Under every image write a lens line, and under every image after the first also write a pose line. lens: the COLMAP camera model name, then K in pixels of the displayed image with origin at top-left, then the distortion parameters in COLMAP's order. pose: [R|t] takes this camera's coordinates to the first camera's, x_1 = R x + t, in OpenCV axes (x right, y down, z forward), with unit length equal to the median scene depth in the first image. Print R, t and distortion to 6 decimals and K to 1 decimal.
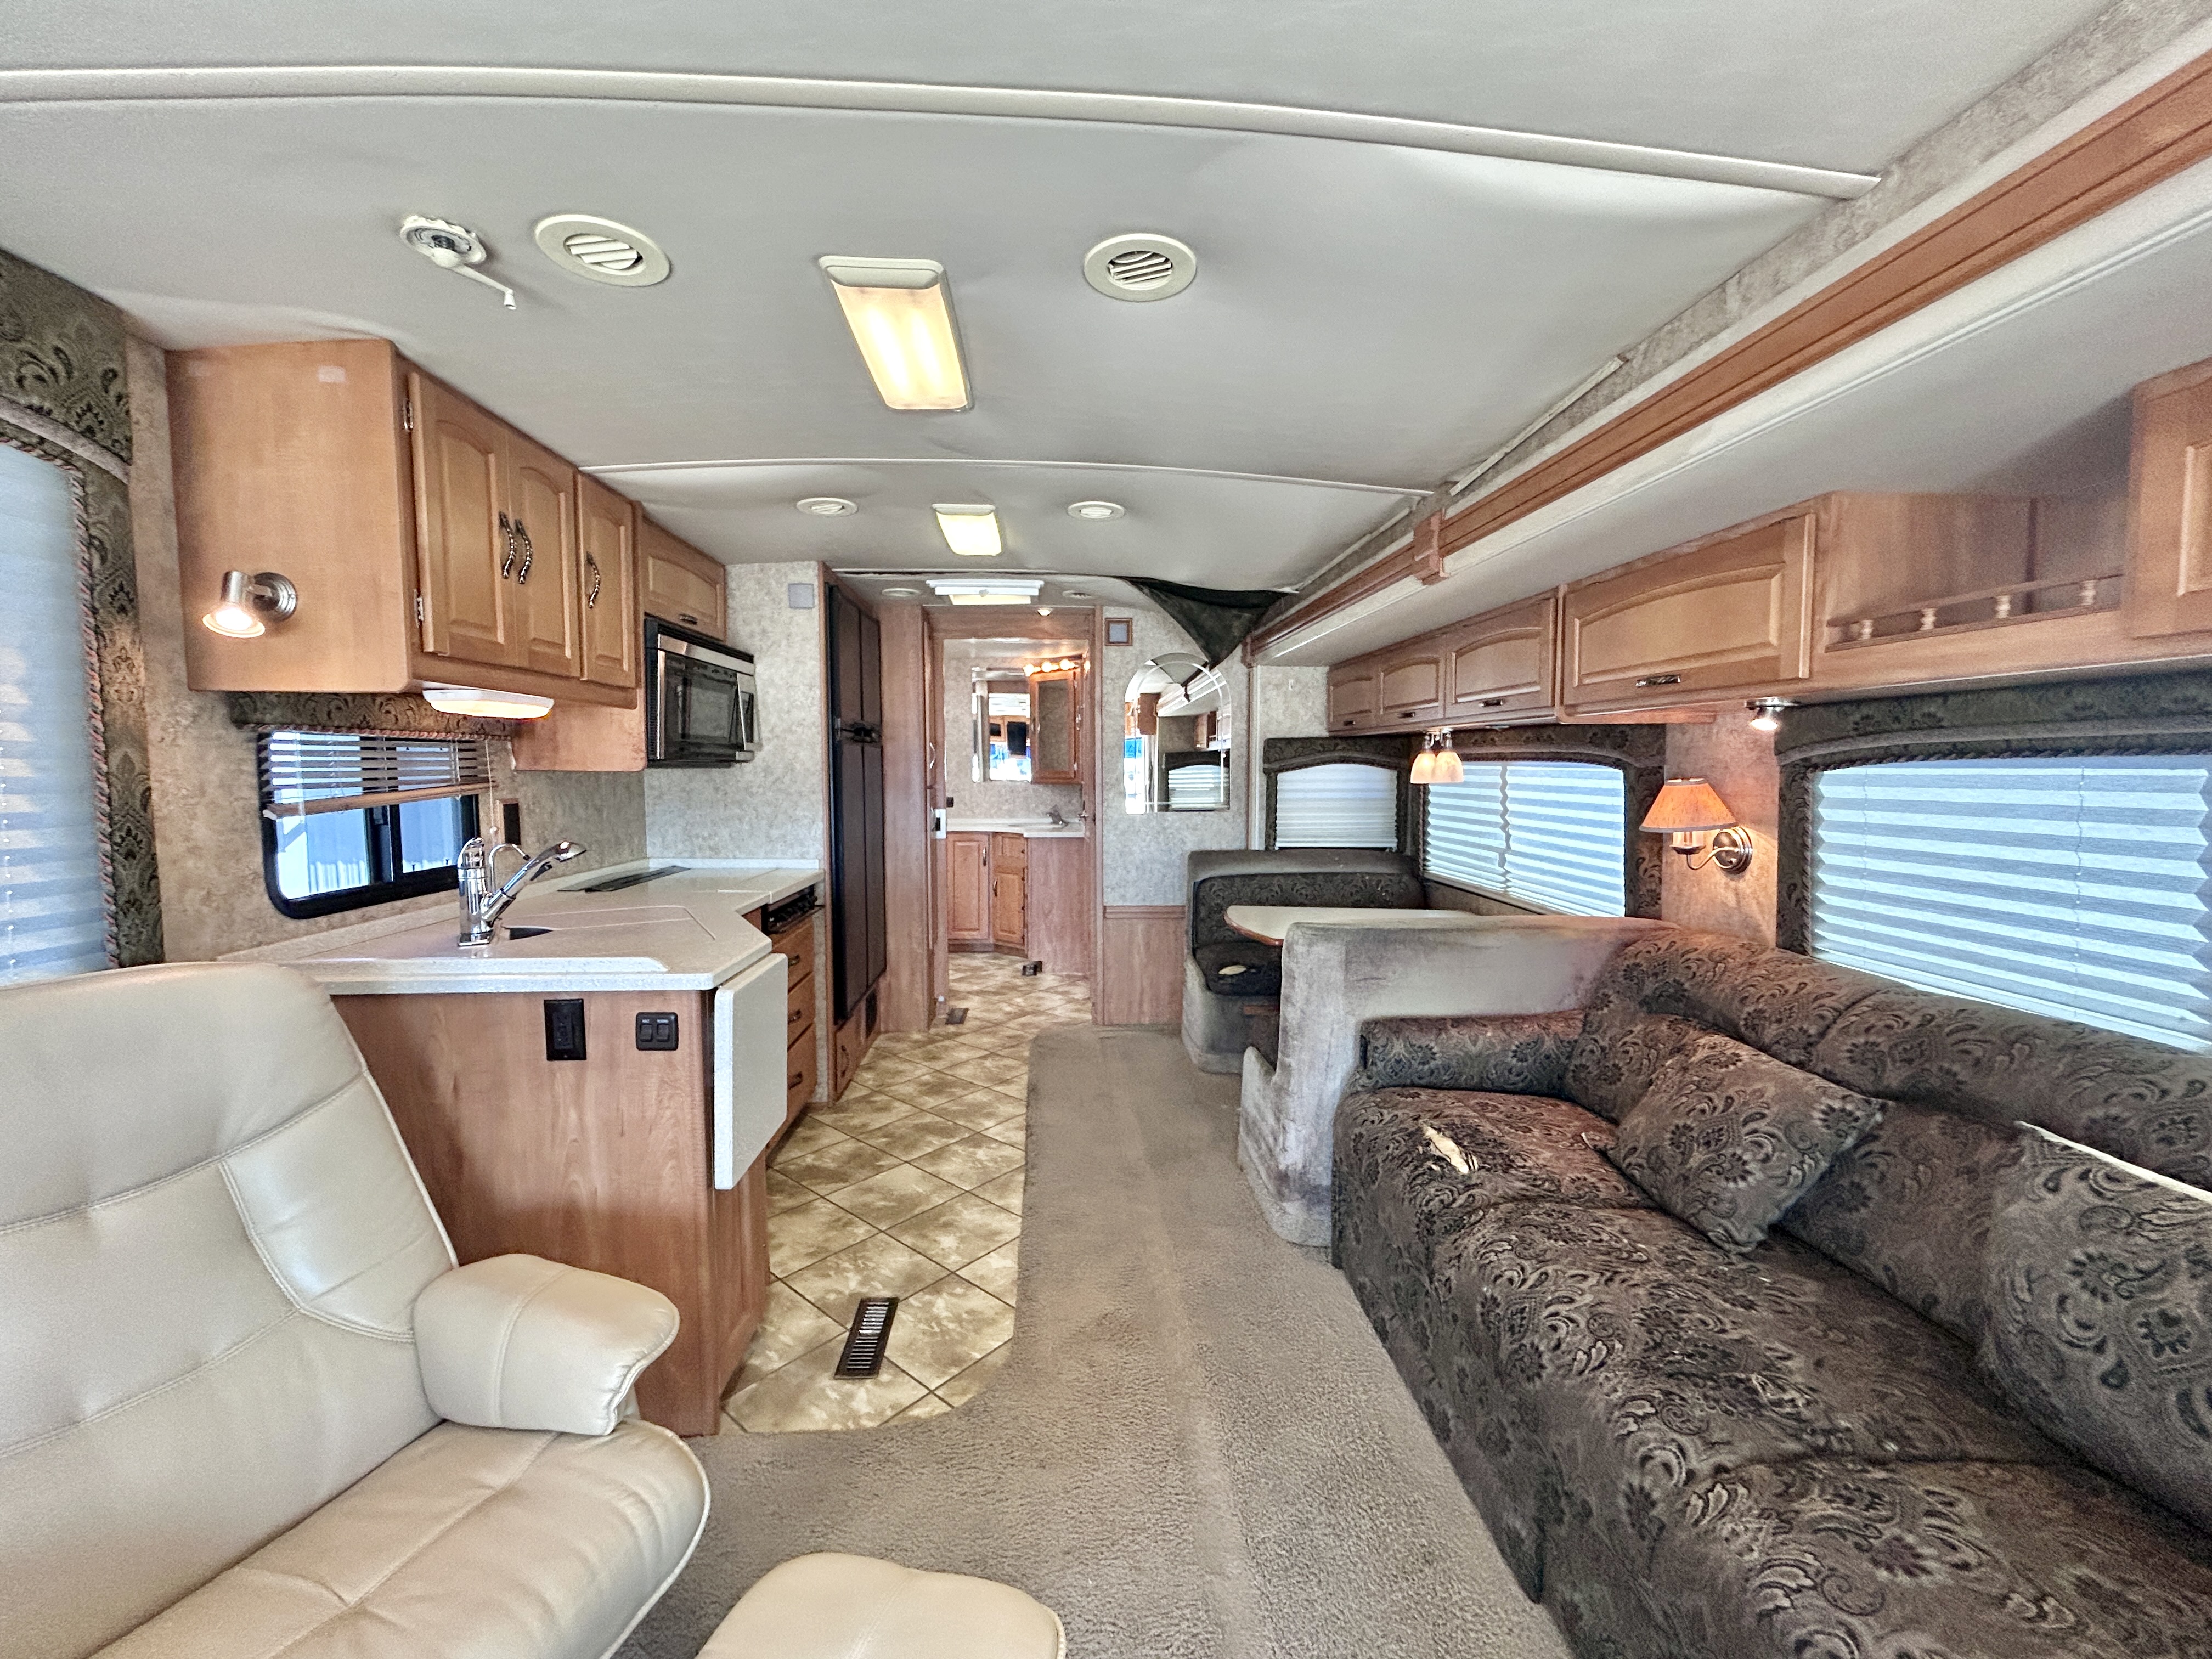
lens RADIAL K [[889.2, 0, 1101.9], [0, 889.2, 828.1], [0, 0, 1]] dist [-0.002840, 0.001238]
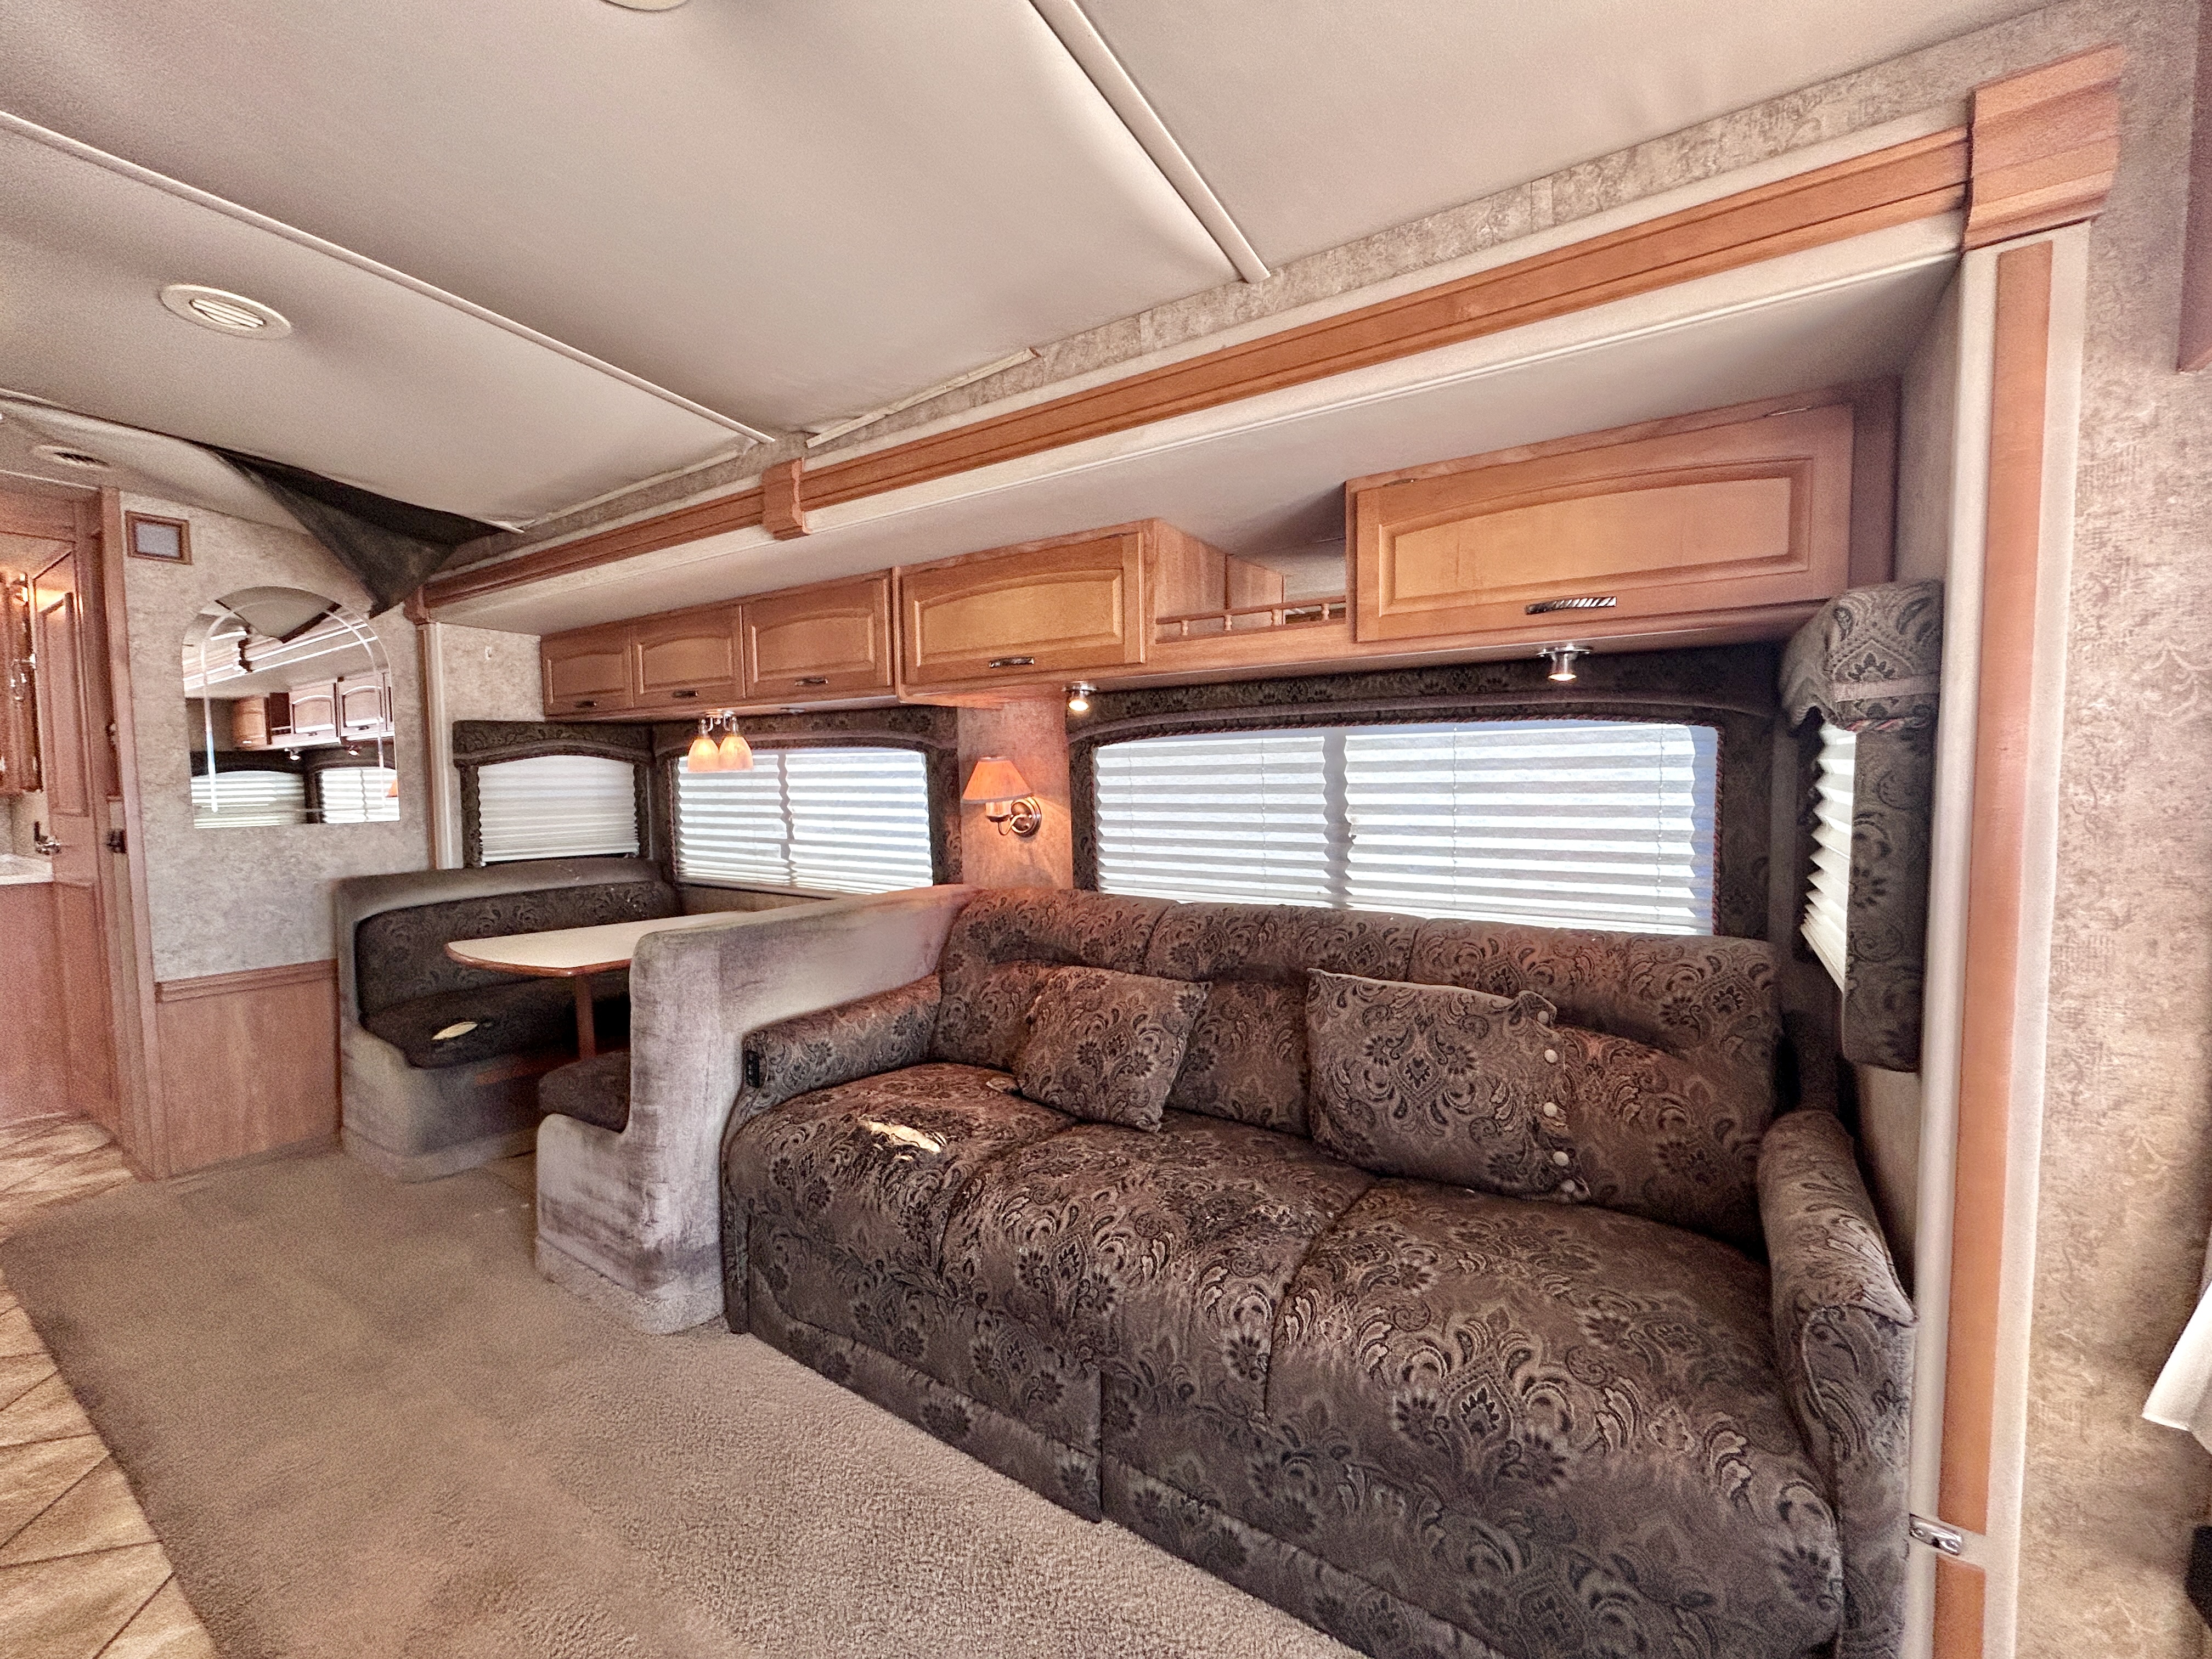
lens RADIAL K [[889.2, 0, 1101.9], [0, 889.2, 829.2], [0, 0, 1]] dist [-0.002840, 0.001238]
pose [[0.596209, -0.052441, 0.801115, -0.169422], [0.065997, 0.997688, 0.016192, 0.026795], [-0.800112, 0.043217, 0.598292, 0.193508]]
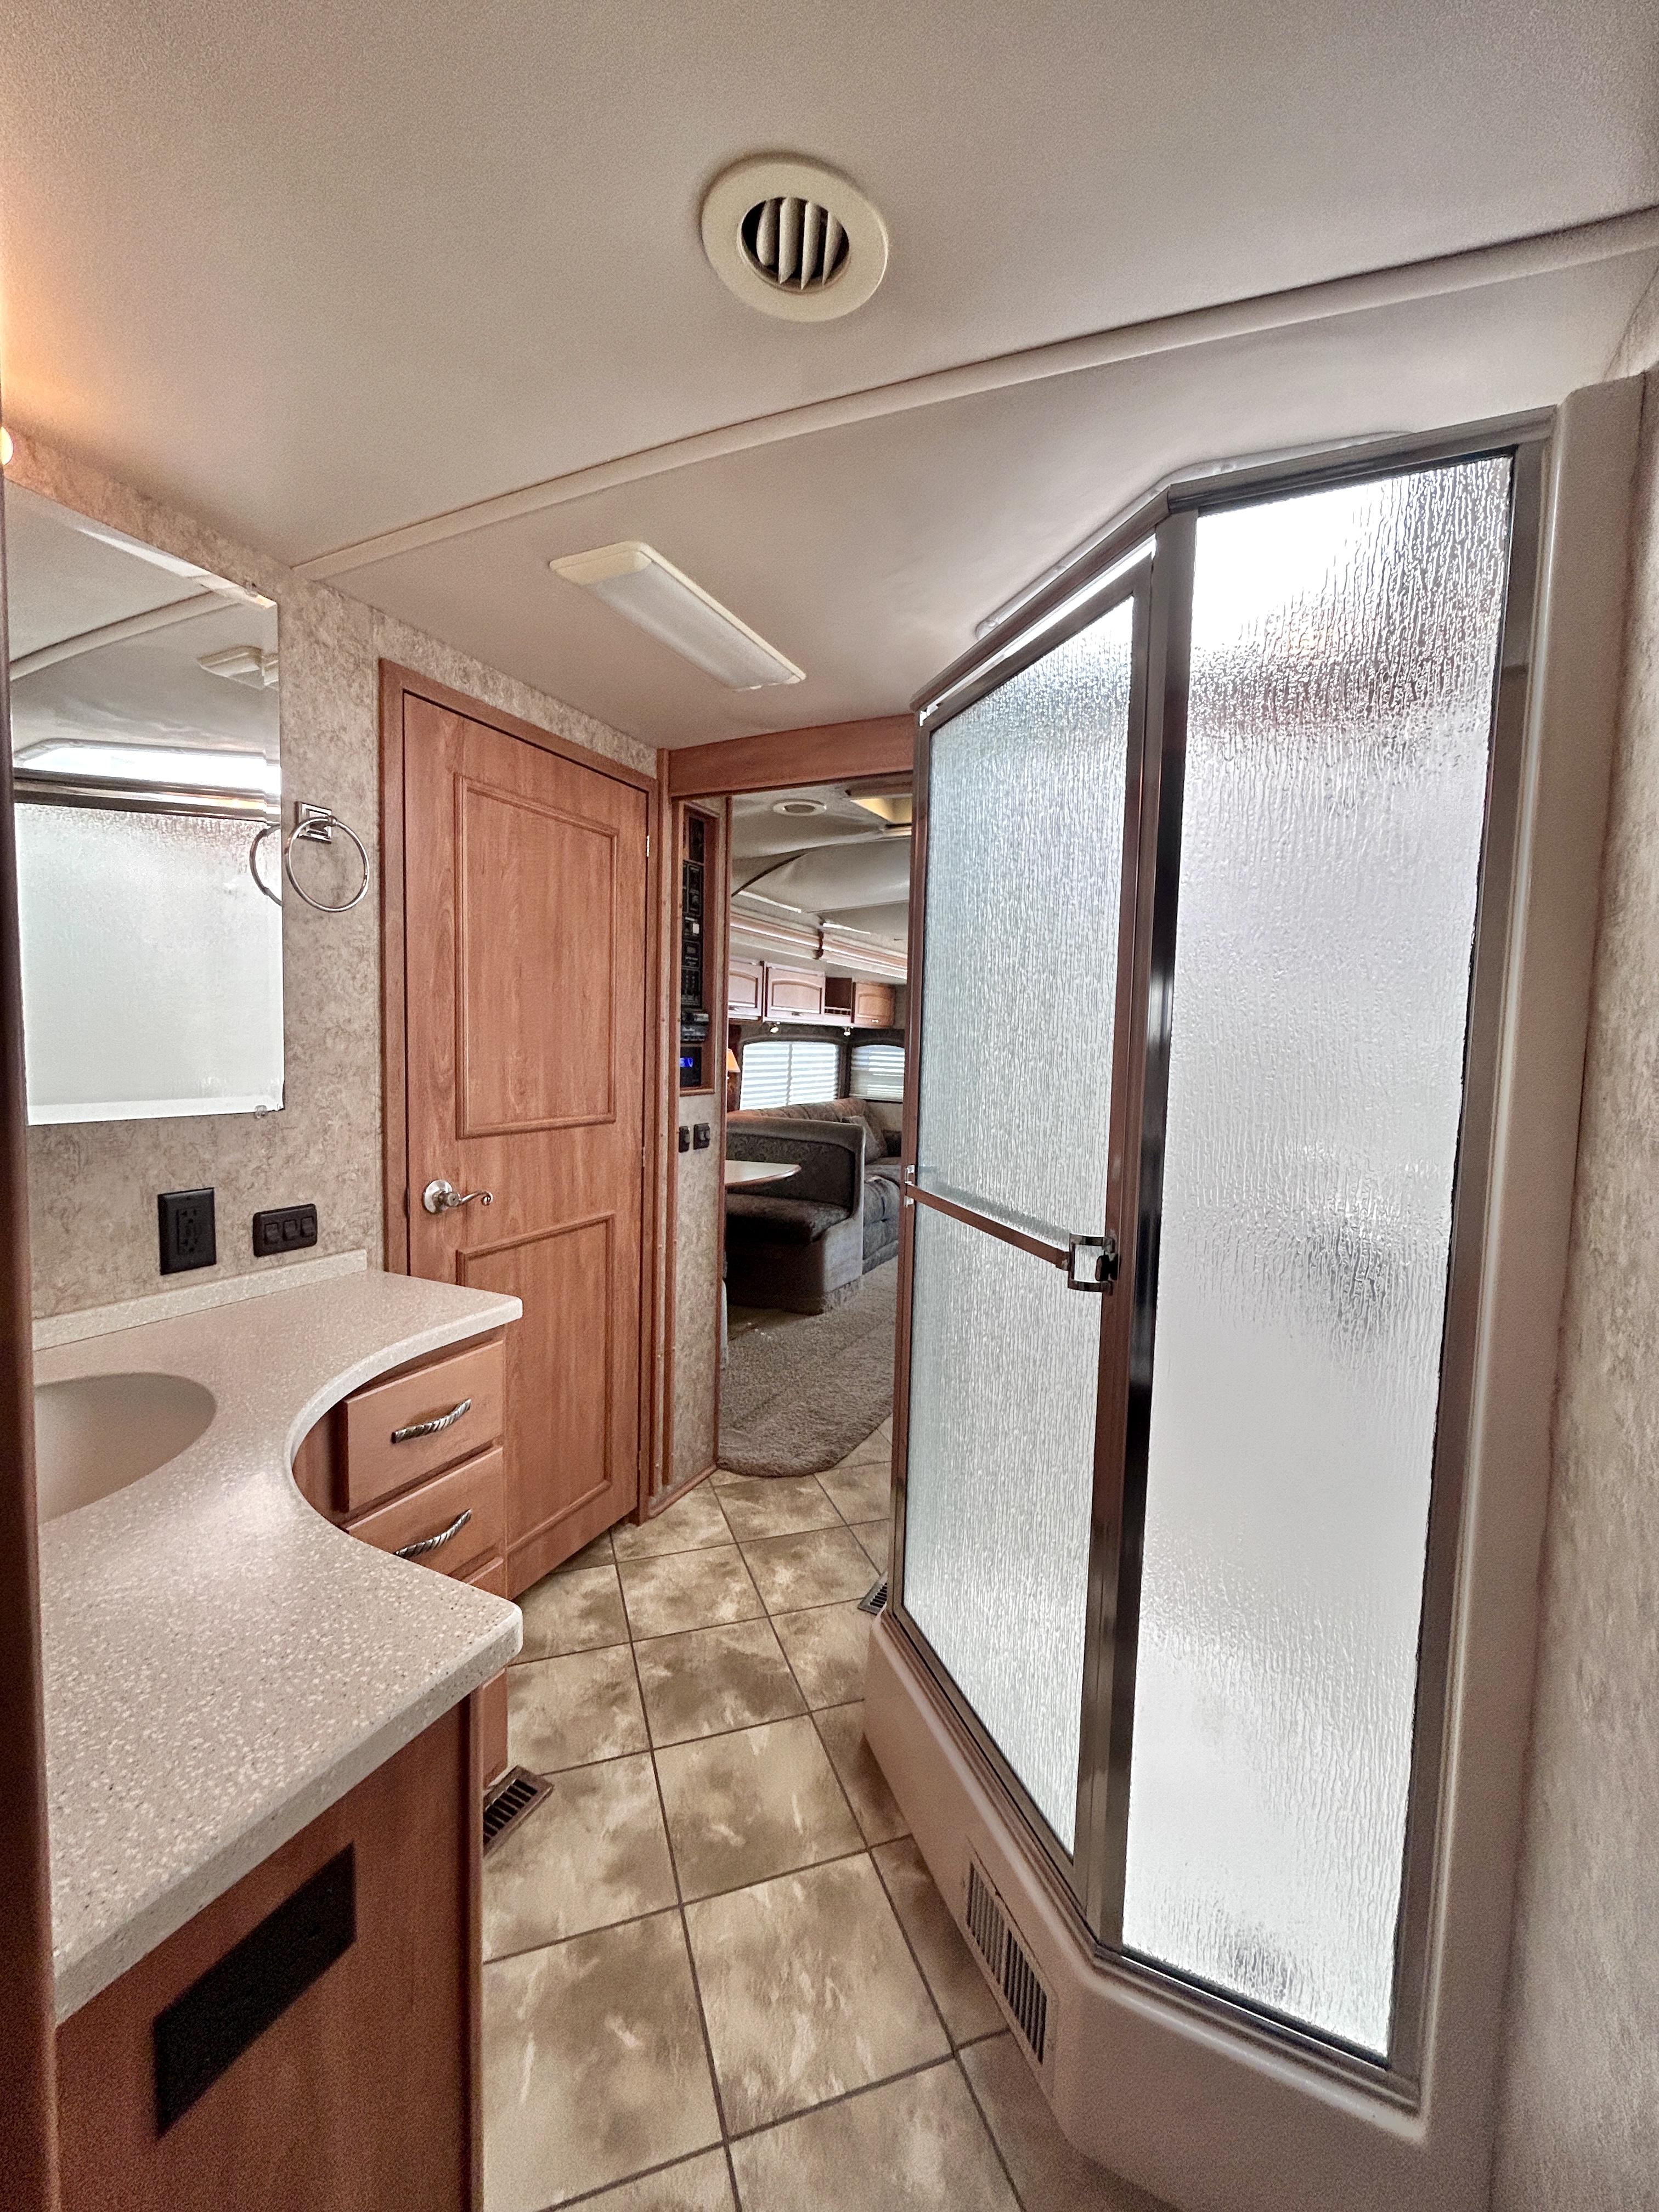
lens RADIAL K [[889.2, 0, 824.1], [0, 889.2, 1105.6], [0, 0, 1]] dist [-0.002840, 0.001238]
pose [[-0.868430, -0.055074, 0.492744, -0.665218], [0.011531, 0.991299, 0.131121, -0.195825], [-0.495678, 0.119551, -0.860239, 2.669925]]
